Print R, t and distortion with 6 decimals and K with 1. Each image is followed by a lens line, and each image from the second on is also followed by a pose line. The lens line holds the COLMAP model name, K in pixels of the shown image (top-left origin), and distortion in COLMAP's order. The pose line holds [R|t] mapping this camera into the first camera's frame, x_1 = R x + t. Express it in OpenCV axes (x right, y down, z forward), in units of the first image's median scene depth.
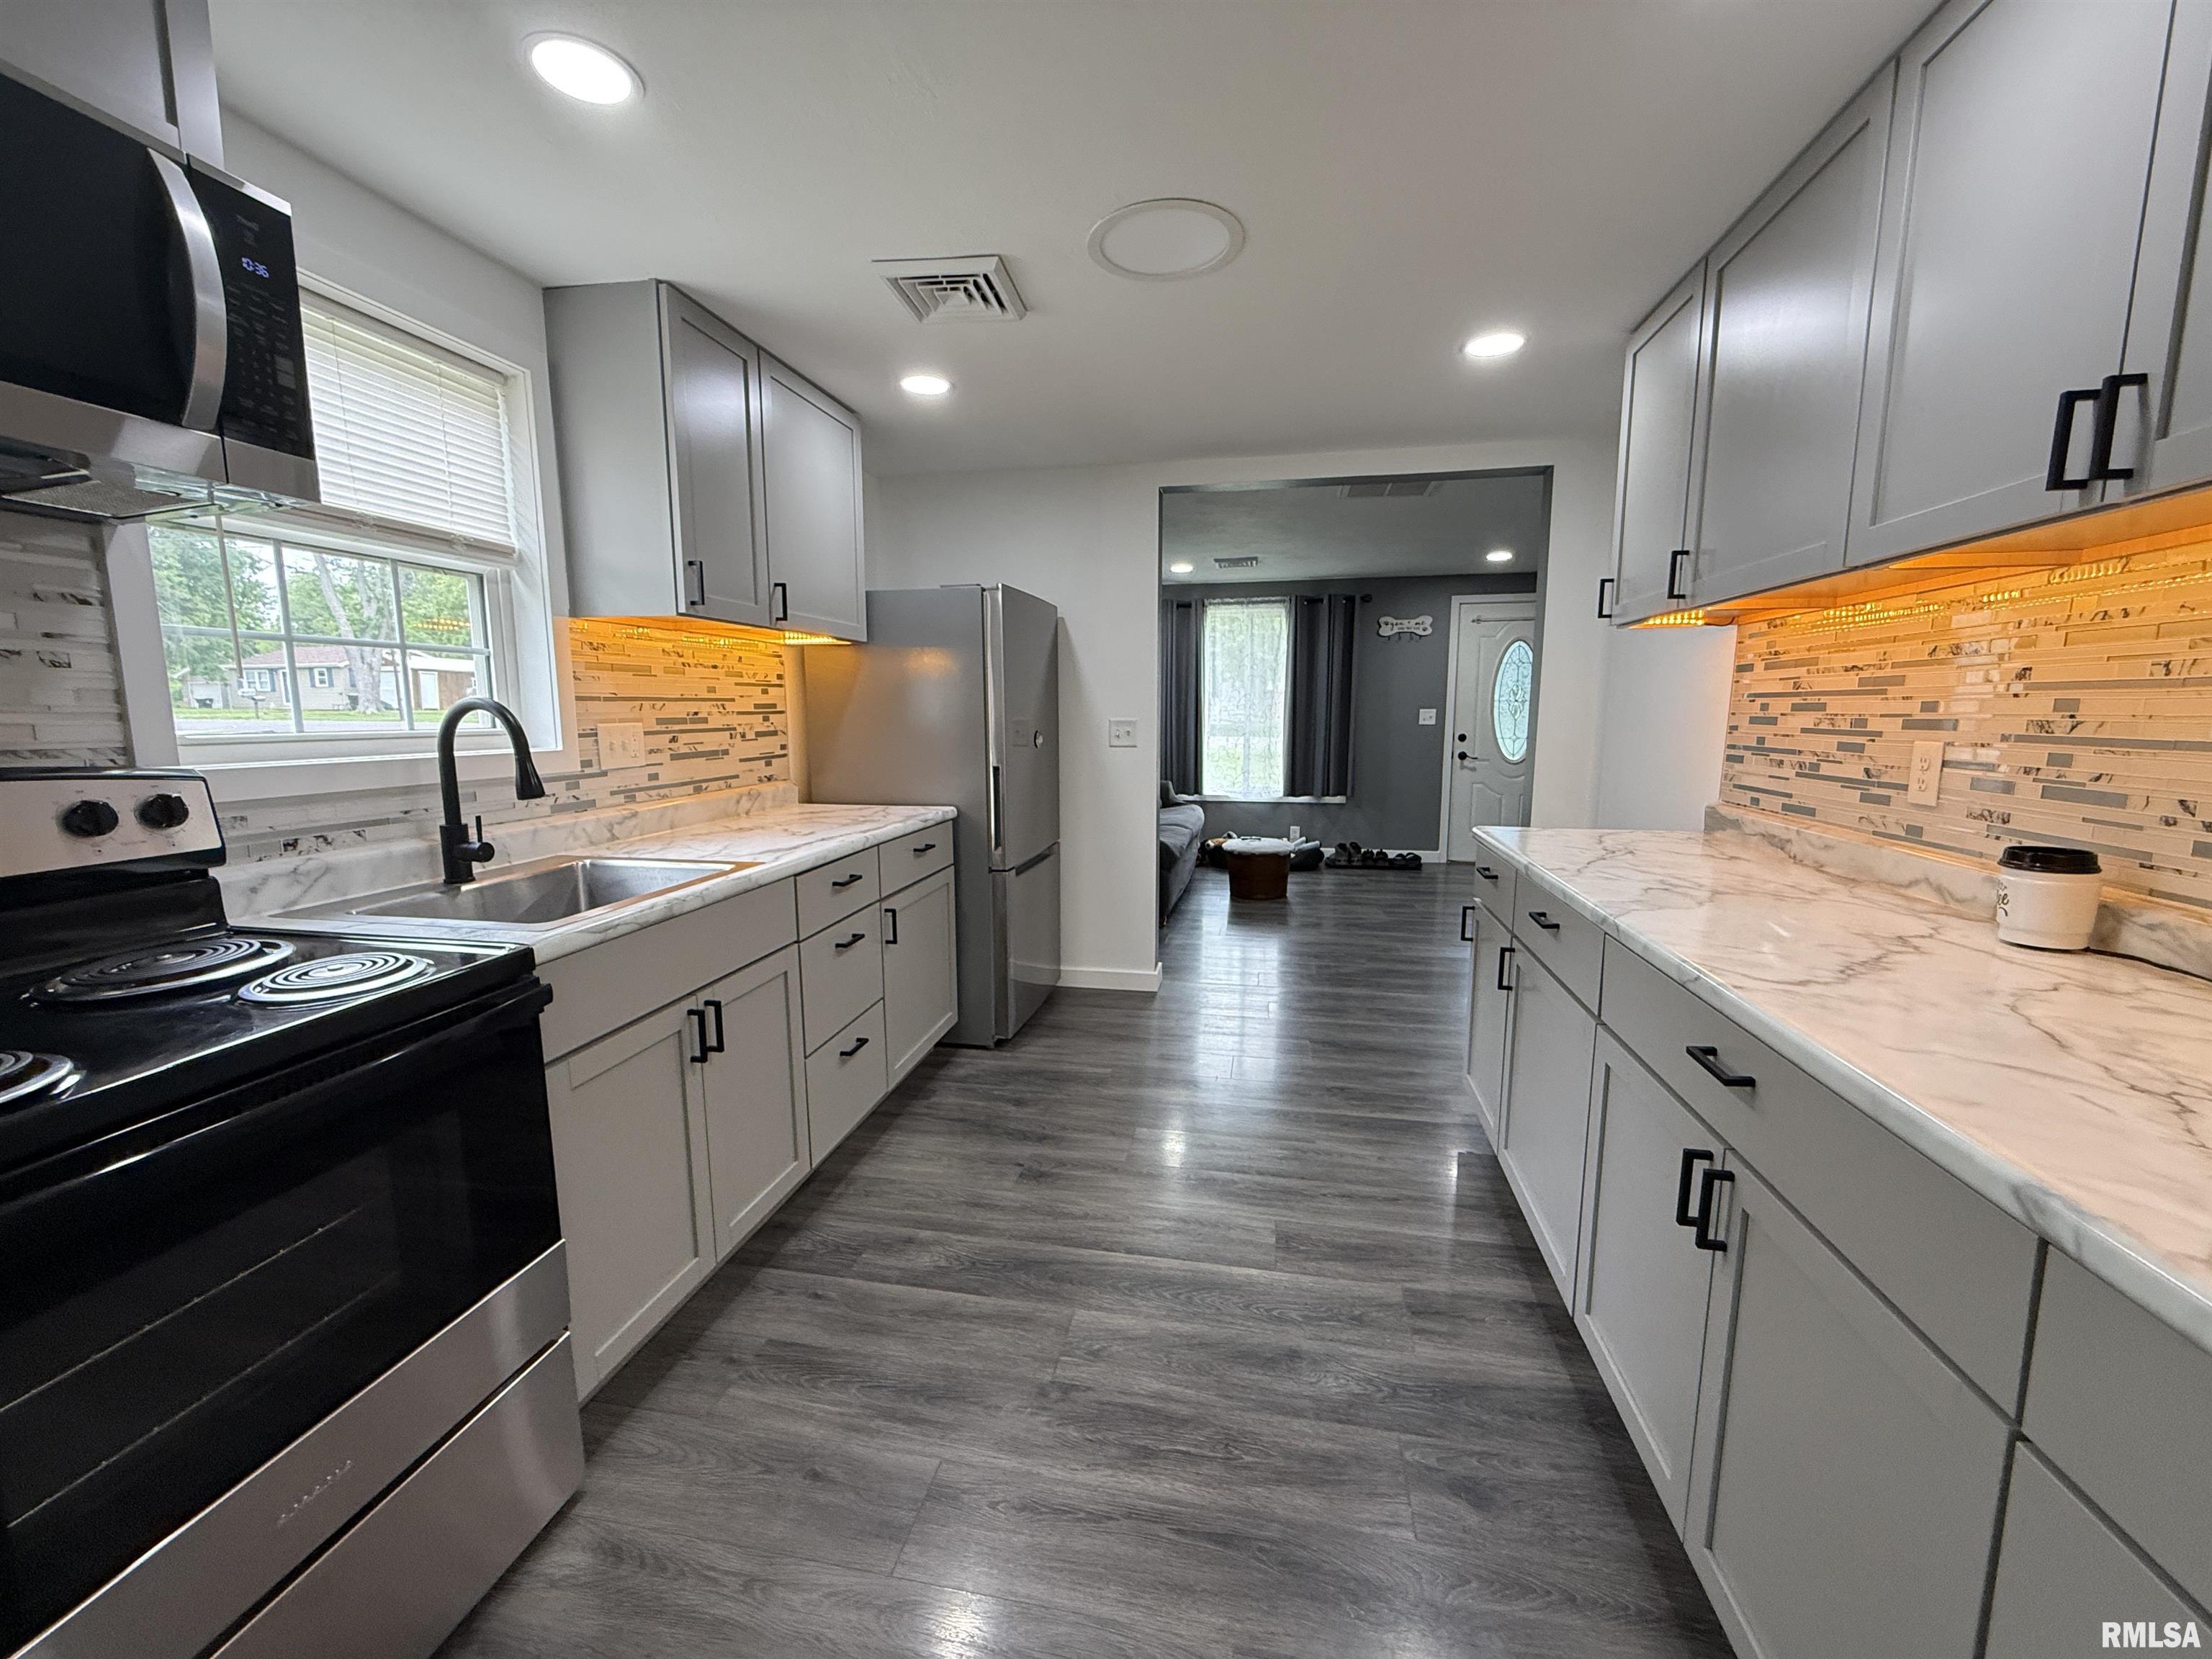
lens RADIAL K [[879.0, 0, 1100.0], [0, 879.0, 823.8], [0, 0, 1]] dist [0.001529, -0.000266]
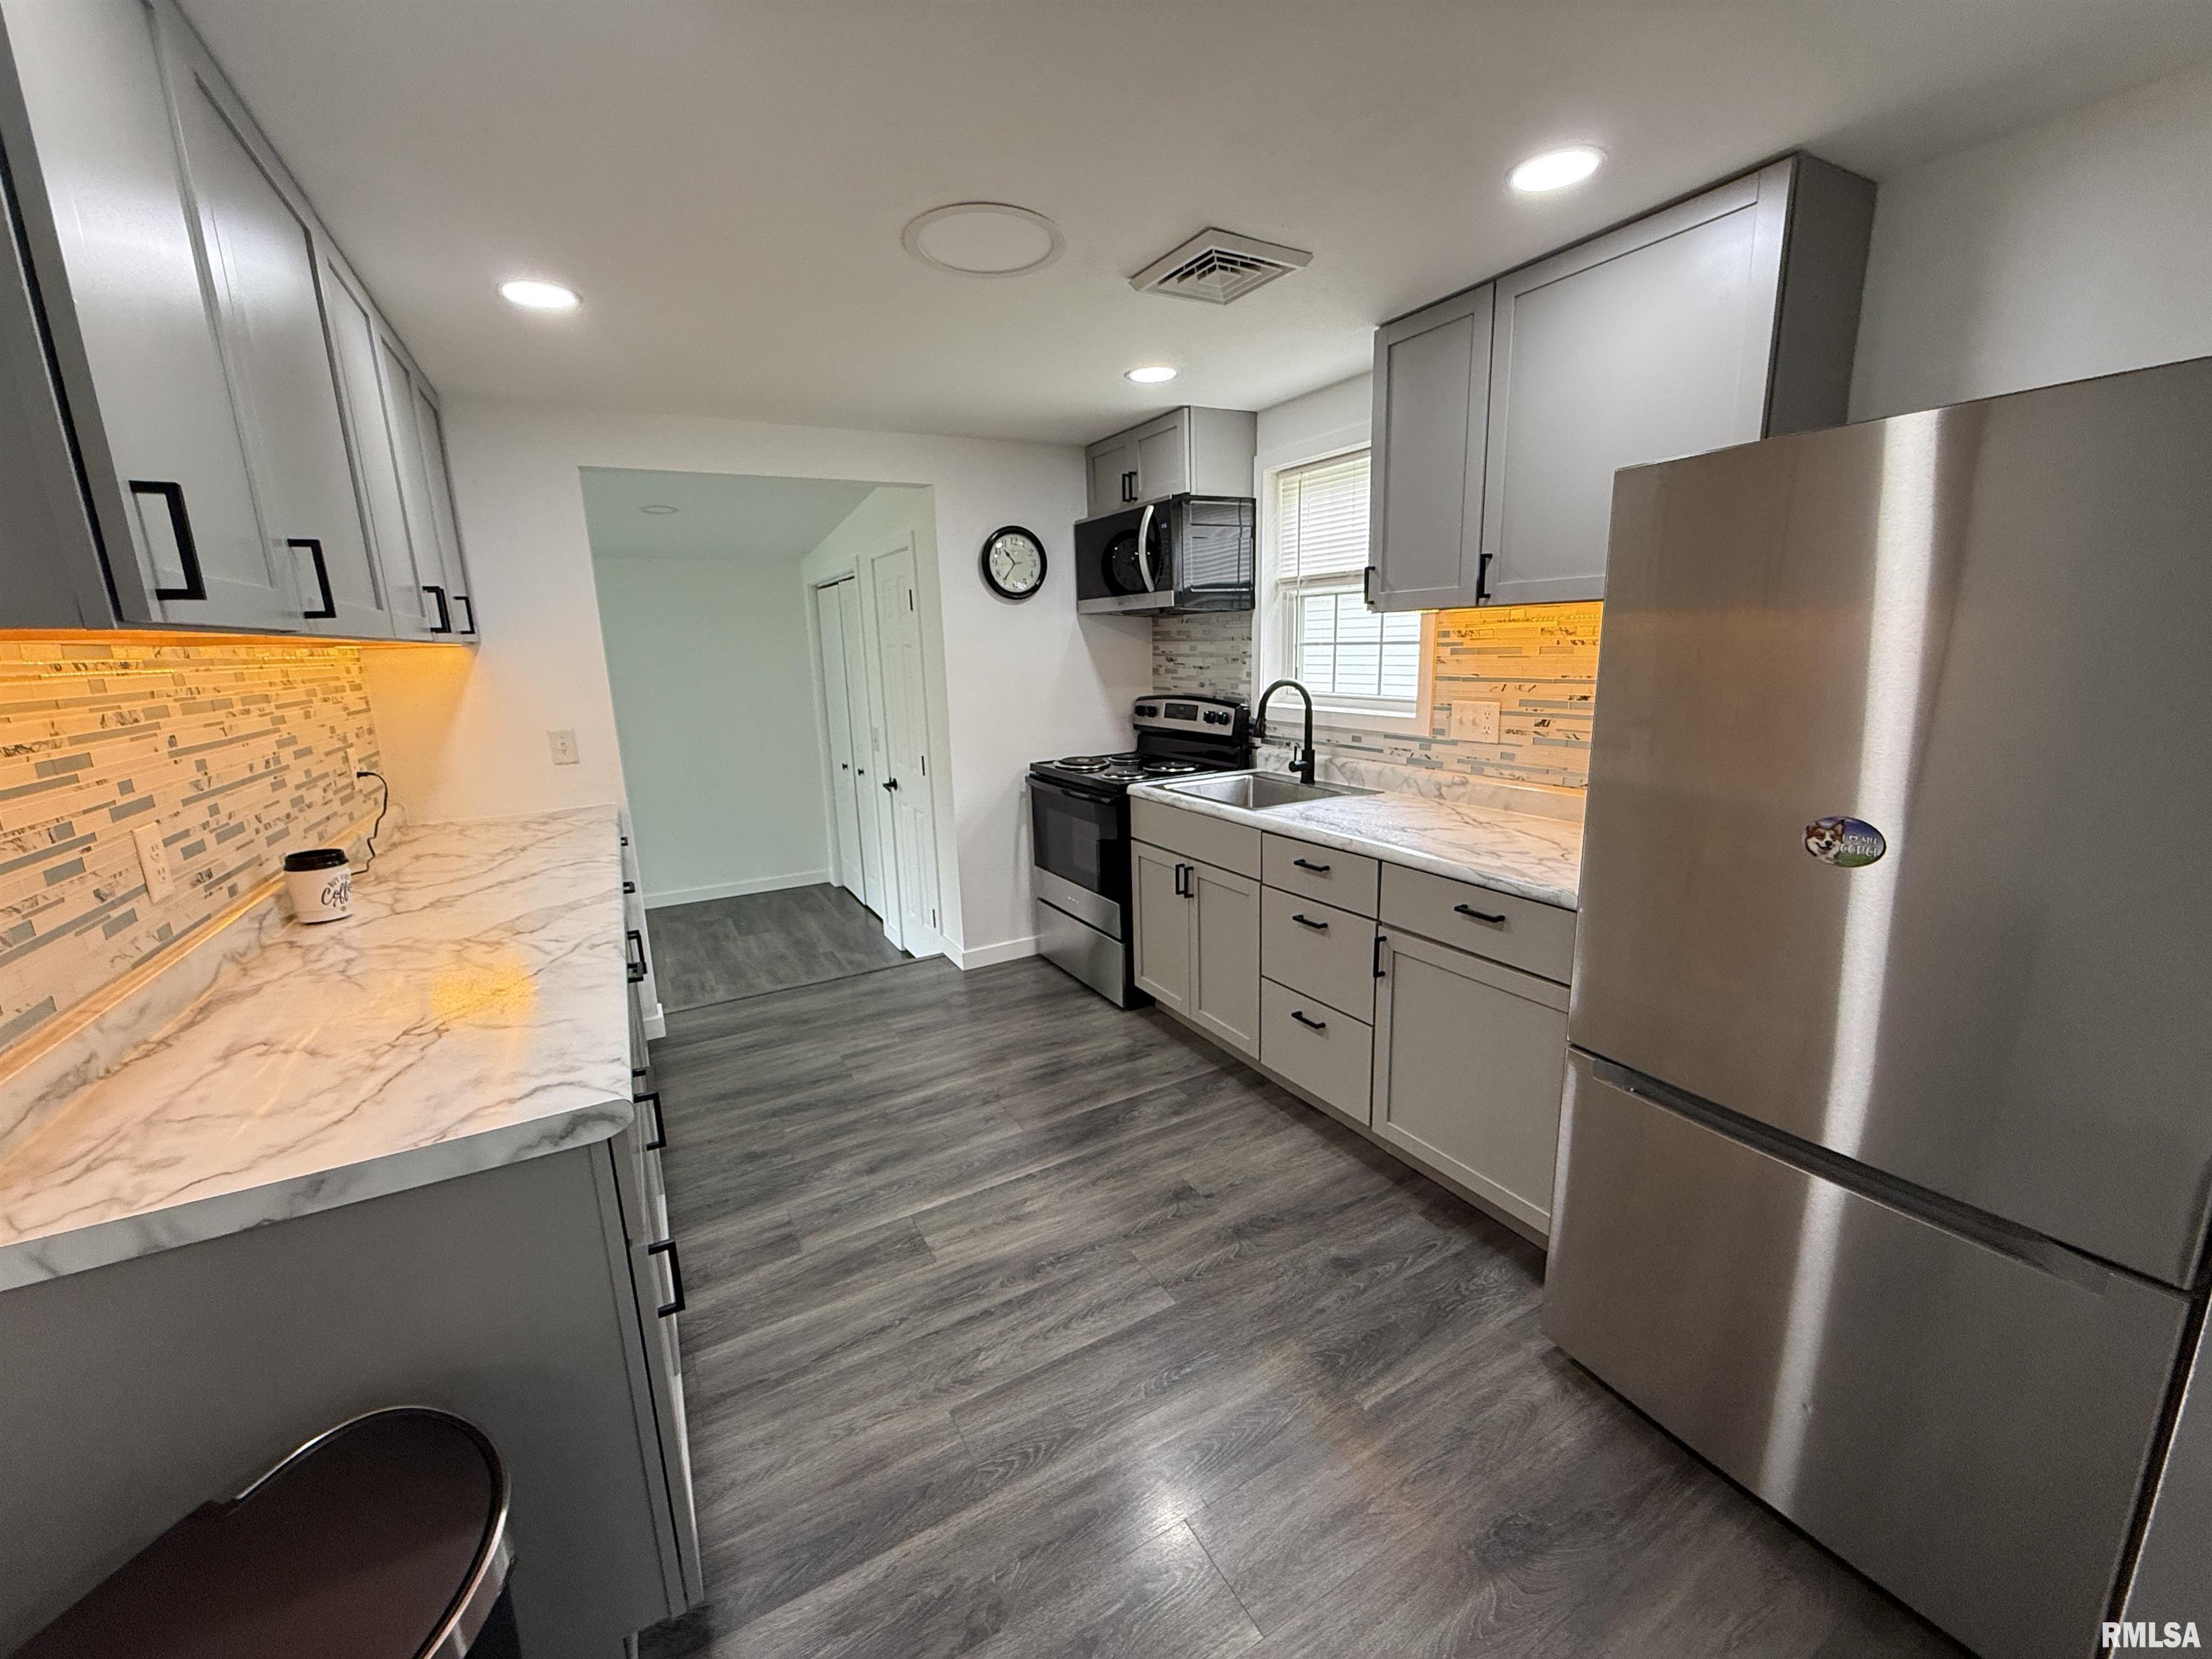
lens RADIAL K [[870.0, 0, 1107.4], [0, 870.0, 838.4], [0, 0, 1]] dist [-0.020972, -0.000103]
pose [[-0.757292, 0.168629, -0.630931, 0.601743], [-0.056144, 0.945703, 0.320147, -0.313301], [0.650659, 0.277868, -0.706705, 1.732244]]
